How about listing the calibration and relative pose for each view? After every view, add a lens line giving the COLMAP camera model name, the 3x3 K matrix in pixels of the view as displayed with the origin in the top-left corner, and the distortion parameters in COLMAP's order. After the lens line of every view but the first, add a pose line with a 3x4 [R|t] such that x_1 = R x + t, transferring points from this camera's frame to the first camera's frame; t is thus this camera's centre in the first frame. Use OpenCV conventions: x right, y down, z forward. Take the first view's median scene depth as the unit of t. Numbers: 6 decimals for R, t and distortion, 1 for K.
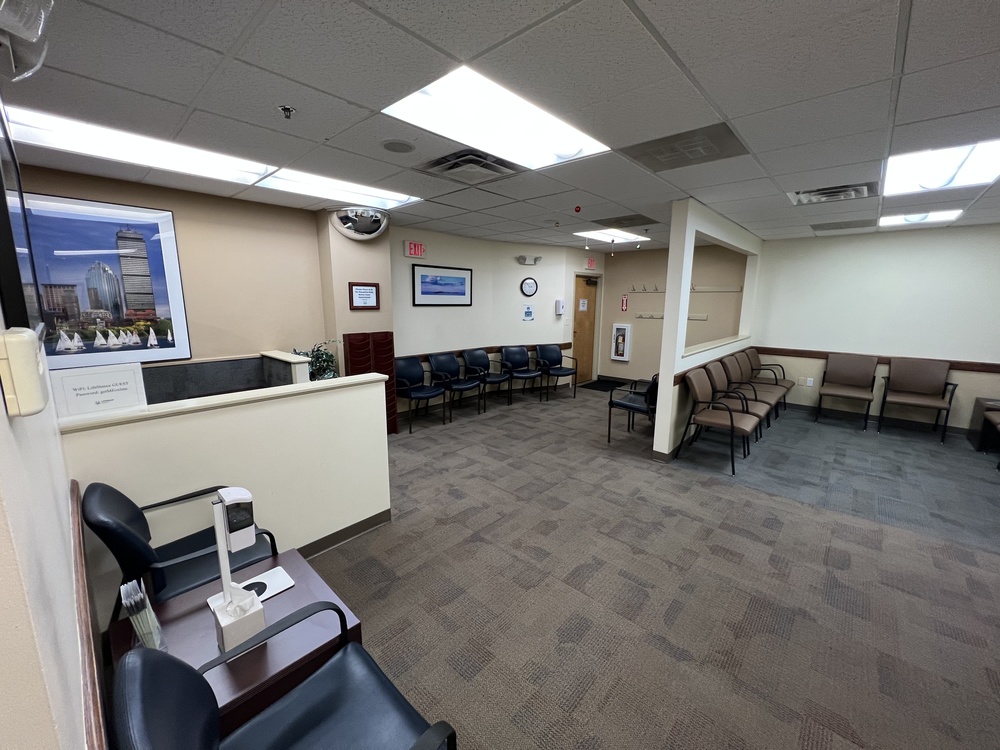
lens RADIAL K [[400.5, 0, 496.0], [0, 400.5, 371.6], [0, 0, 1]] dist [-0.000200, -0.000008]
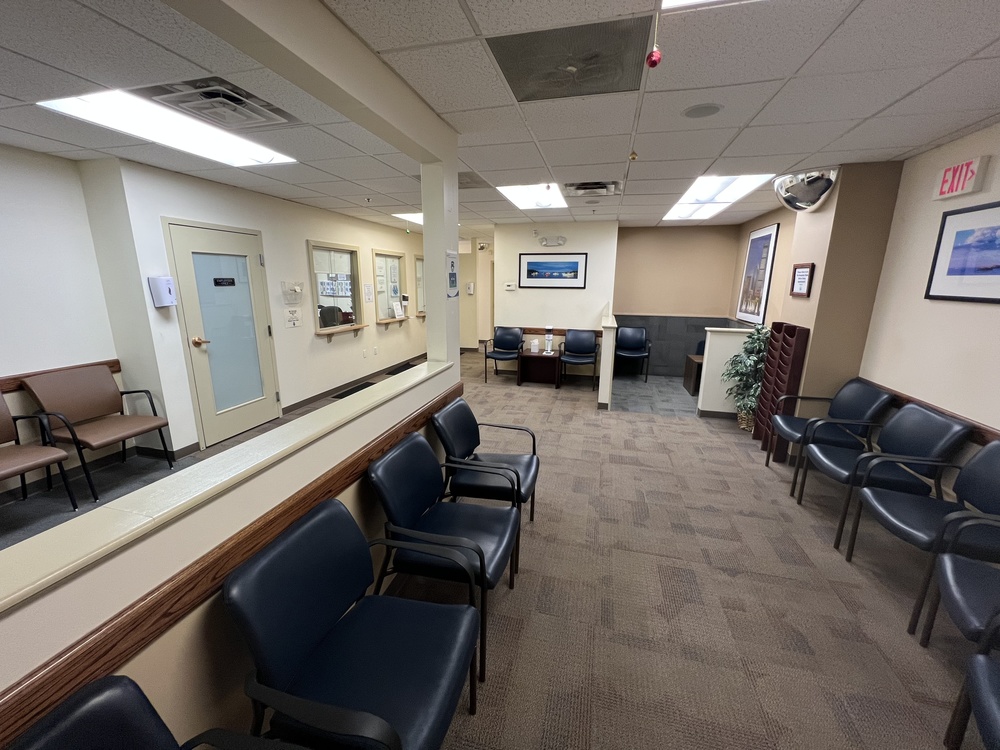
lens RADIAL K [[402.6, 0, 496.2], [0, 402.6, 374.1], [0, 0, 1]] dist [0.001383, -0.000223]
pose [[-0.884822, 0.091434, -0.456870, 0.530730], [-0.099167, 0.921133, 0.376404, -0.223413], [0.455254, 0.378357, -0.805971, 1.252041]]
